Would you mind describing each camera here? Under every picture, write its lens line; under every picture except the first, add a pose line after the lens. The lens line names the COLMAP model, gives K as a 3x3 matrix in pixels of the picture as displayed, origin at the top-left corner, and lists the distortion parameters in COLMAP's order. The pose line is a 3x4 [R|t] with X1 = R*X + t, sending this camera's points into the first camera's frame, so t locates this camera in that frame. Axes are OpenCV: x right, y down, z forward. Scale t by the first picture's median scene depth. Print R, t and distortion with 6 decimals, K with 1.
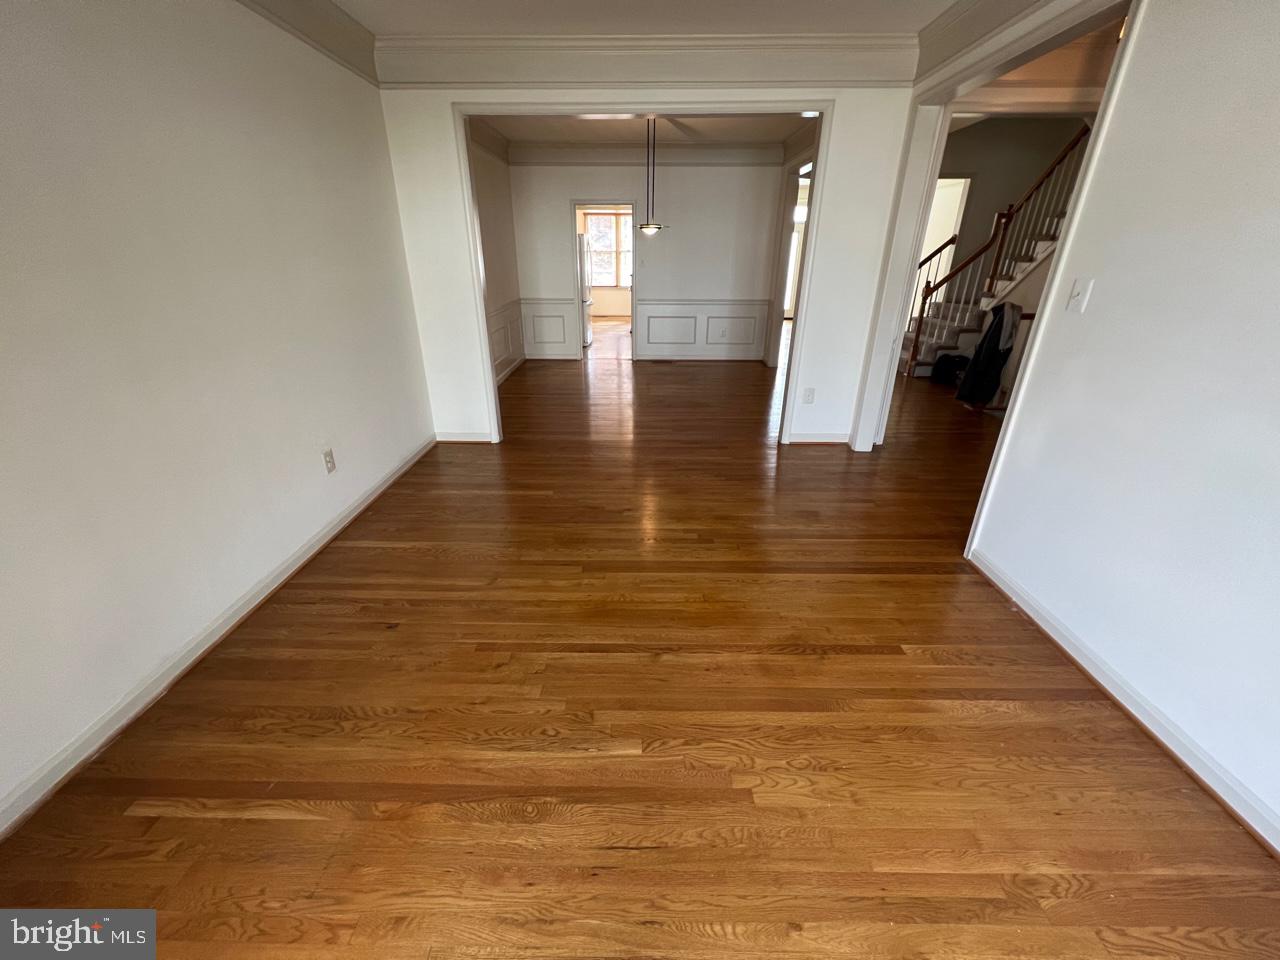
lens RADIAL K [[511.3, 0, 638.0], [0, 511.3, 482.1], [0, 0, 1]] dist [0.000477, -0.000504]
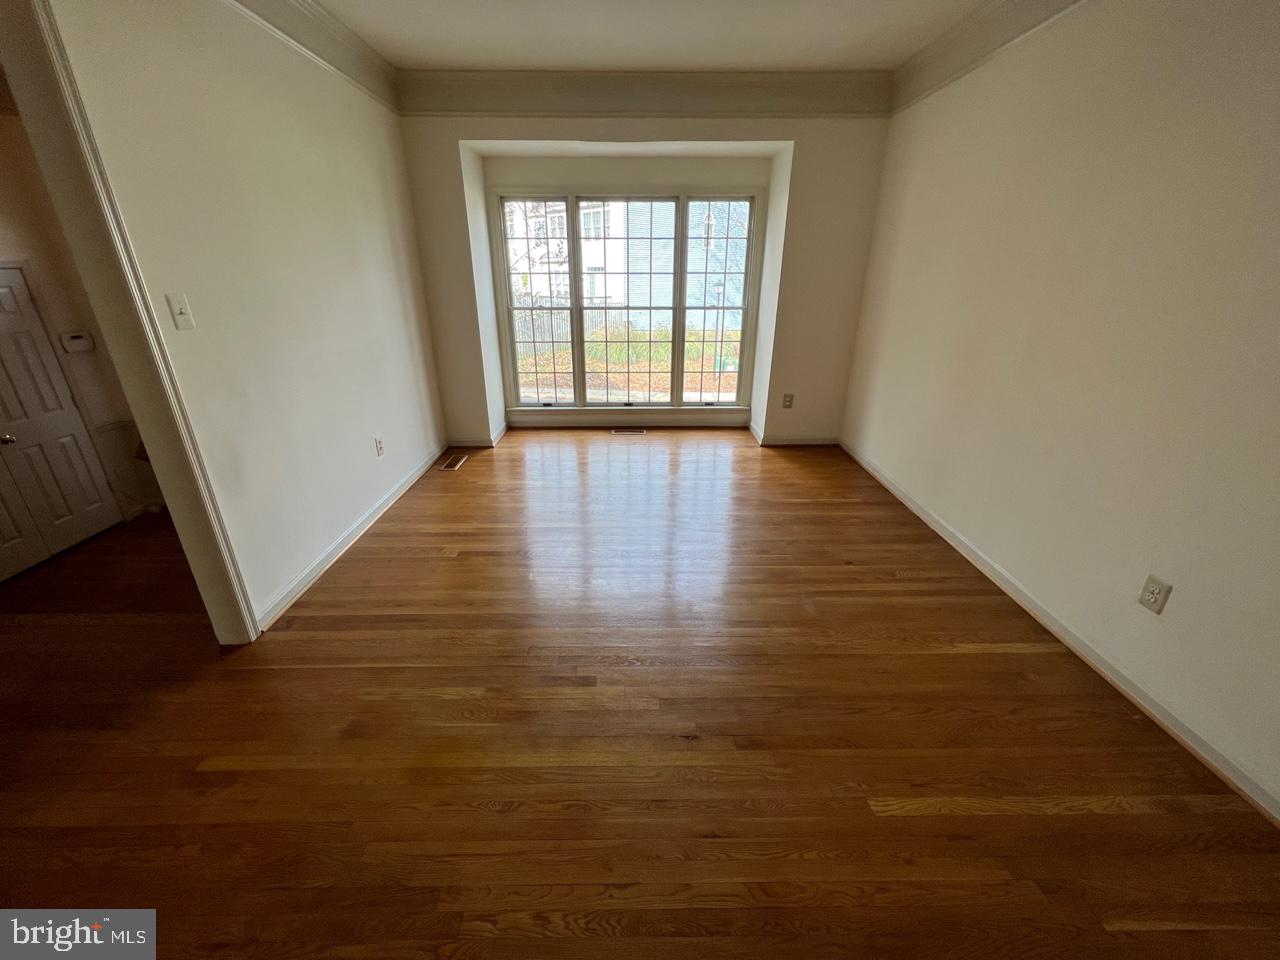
lens RADIAL K [[511.3, 0, 638.8], [0, 511.3, 478.6], [0, 0, 1]] dist [0.000477, -0.000504]
pose [[-0.999804, 0.001077, -0.019767, 0.057023], [-0.013417, 0.697346, 0.716609, -0.707955], [0.014557, 0.716733, -0.697195, 1.606649]]
